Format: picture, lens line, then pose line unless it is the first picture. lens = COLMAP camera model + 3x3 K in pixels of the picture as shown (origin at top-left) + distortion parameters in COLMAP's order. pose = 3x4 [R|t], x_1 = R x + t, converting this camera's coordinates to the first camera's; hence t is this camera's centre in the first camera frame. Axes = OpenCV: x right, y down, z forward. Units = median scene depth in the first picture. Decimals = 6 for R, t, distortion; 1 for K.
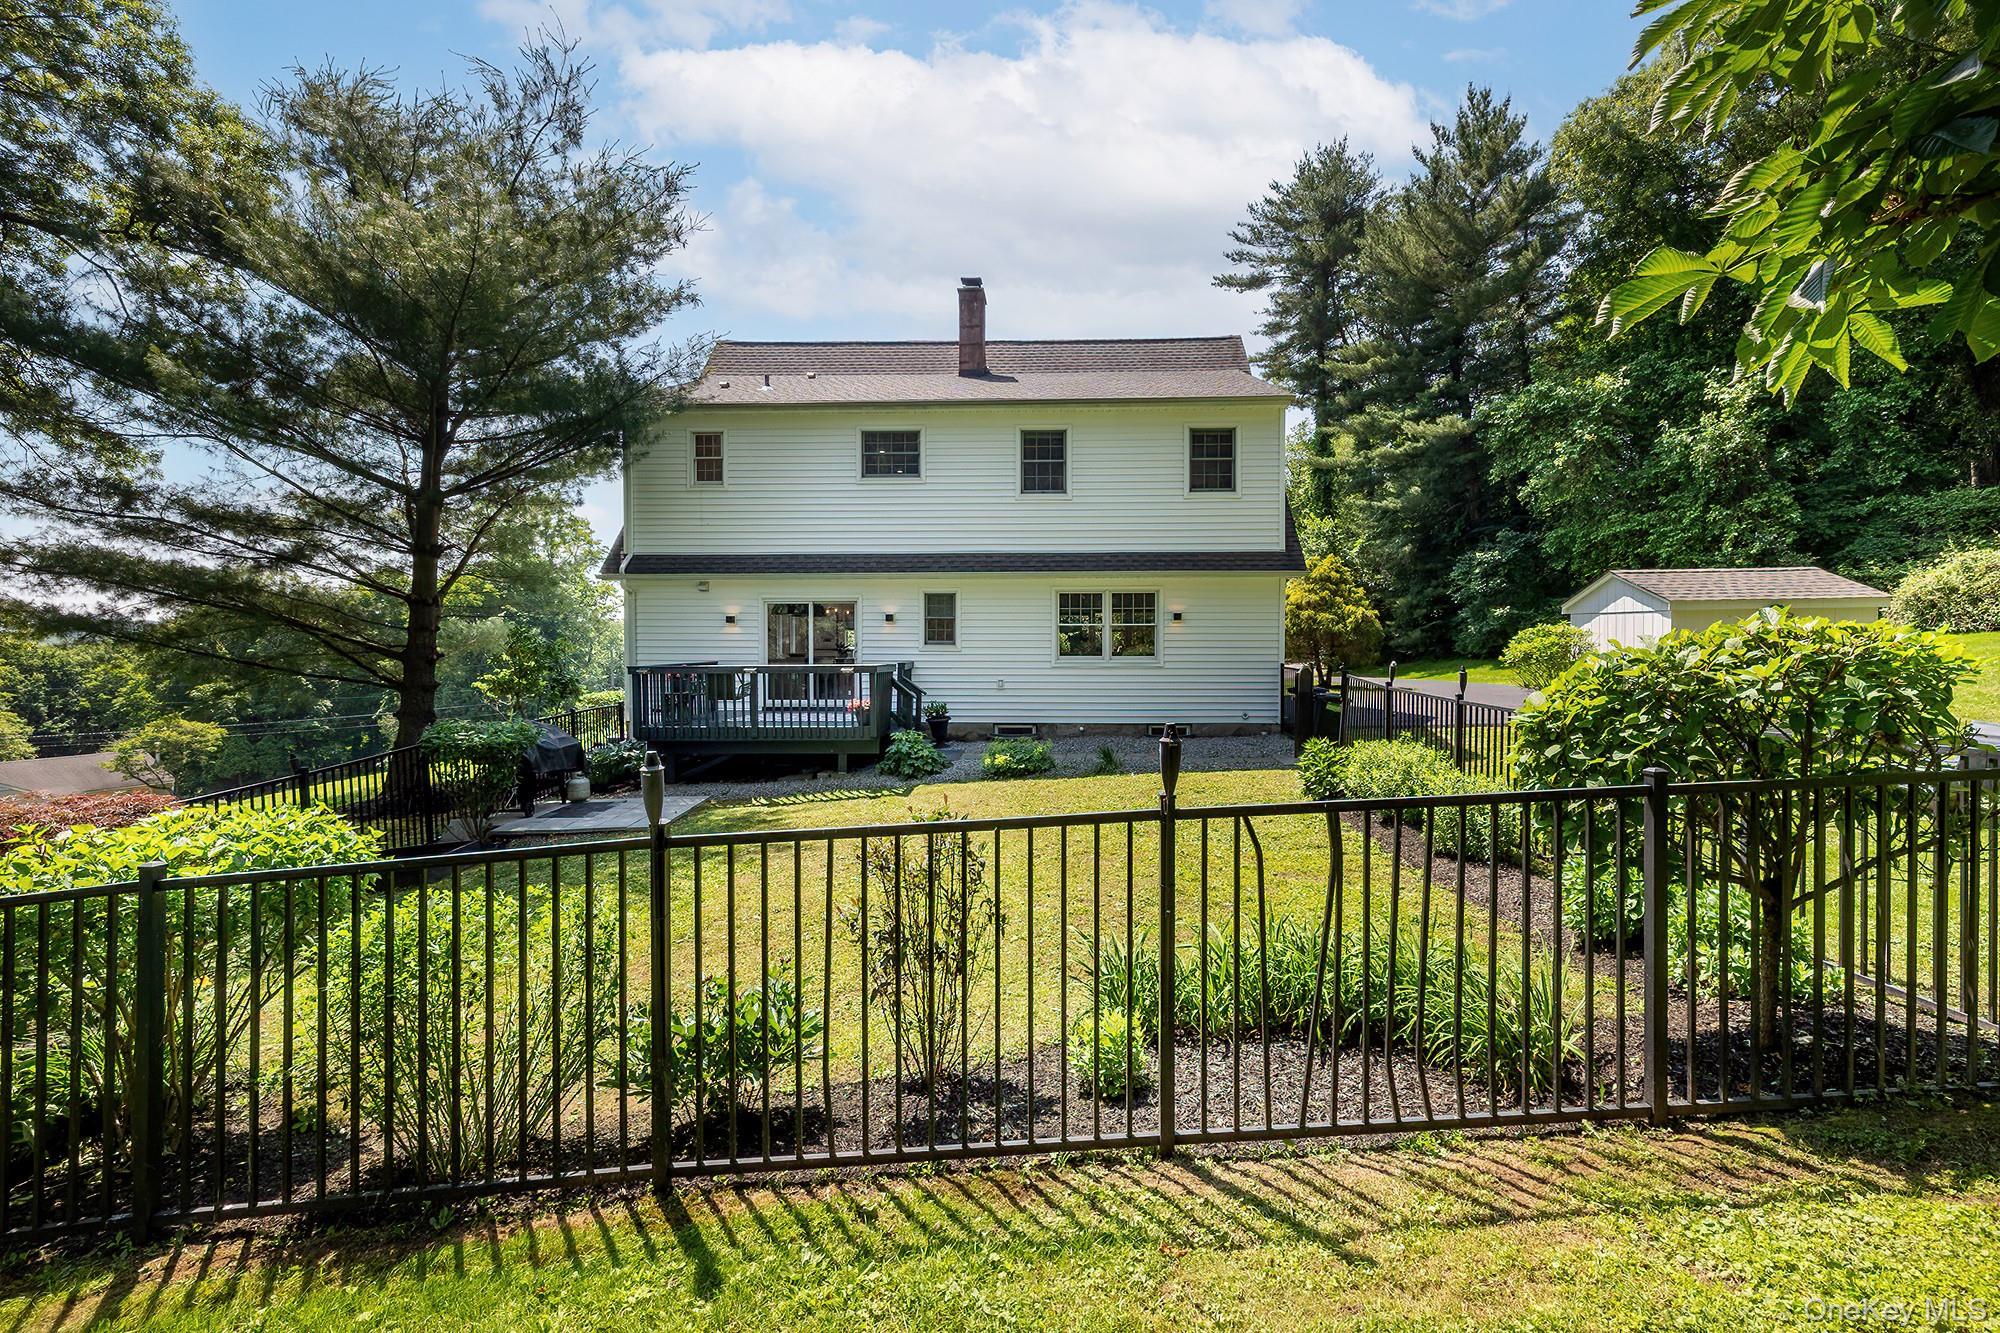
lens RADIAL K [[897.7, 0, 1004.8], [0, 897.7, 667.2], [0, 0, 1]] dist [-0.003807, -0.000506]
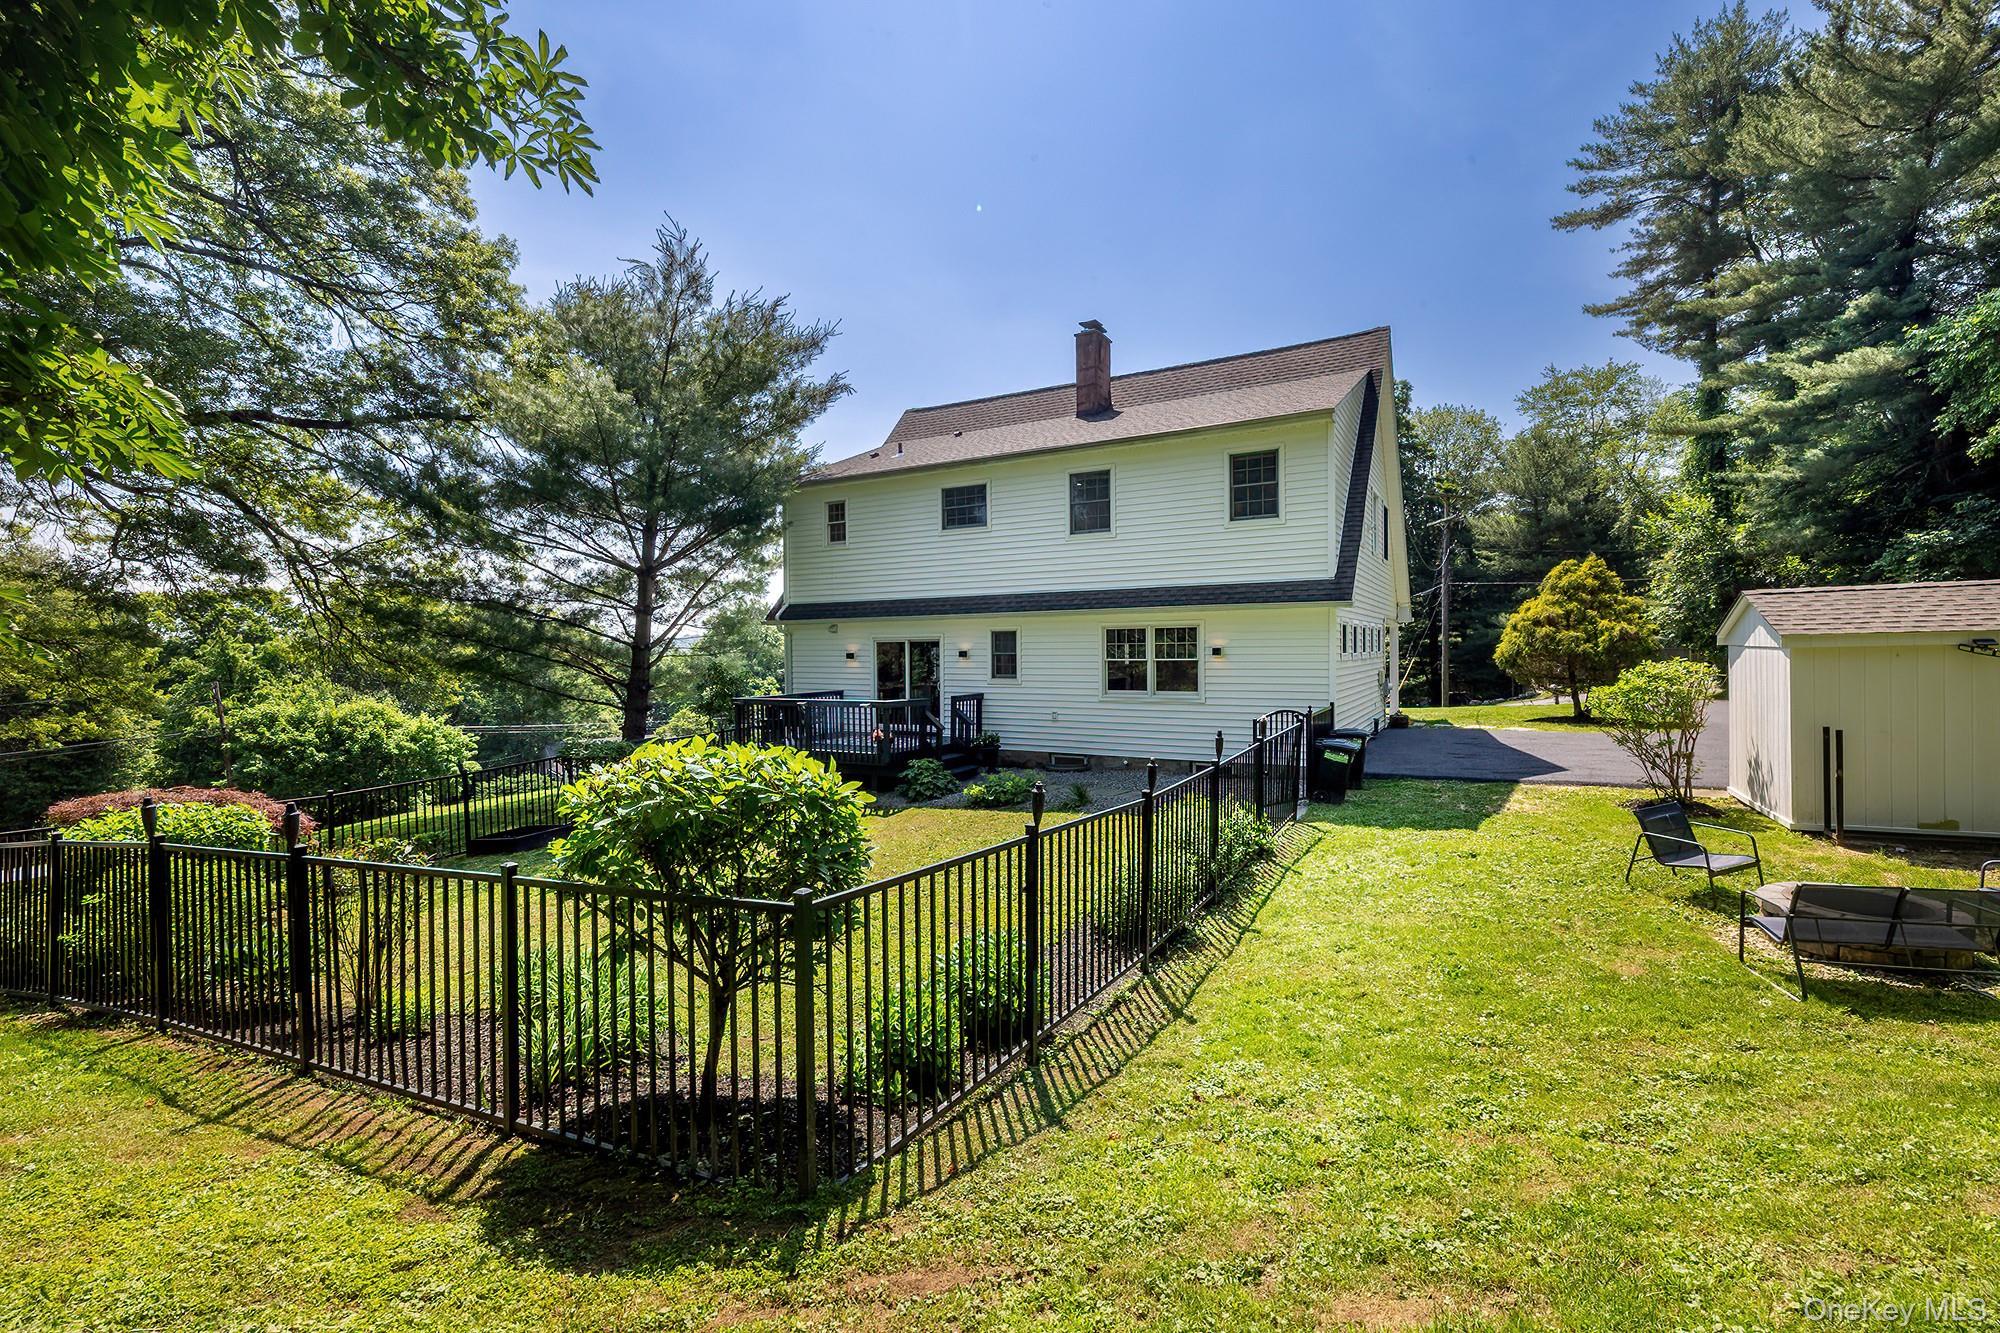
lens RADIAL K [[897.7, 0, 1006.8], [0, 897.7, 672.3], [0, 0, 1]] dist [-0.003807, -0.000506]
pose [[0.876761, 0.006504, -0.480883, 0.453776], [-0.002501, 0.999957, 0.008965, -0.041837], [0.480921, -0.006658, 0.876739, 0.044227]]
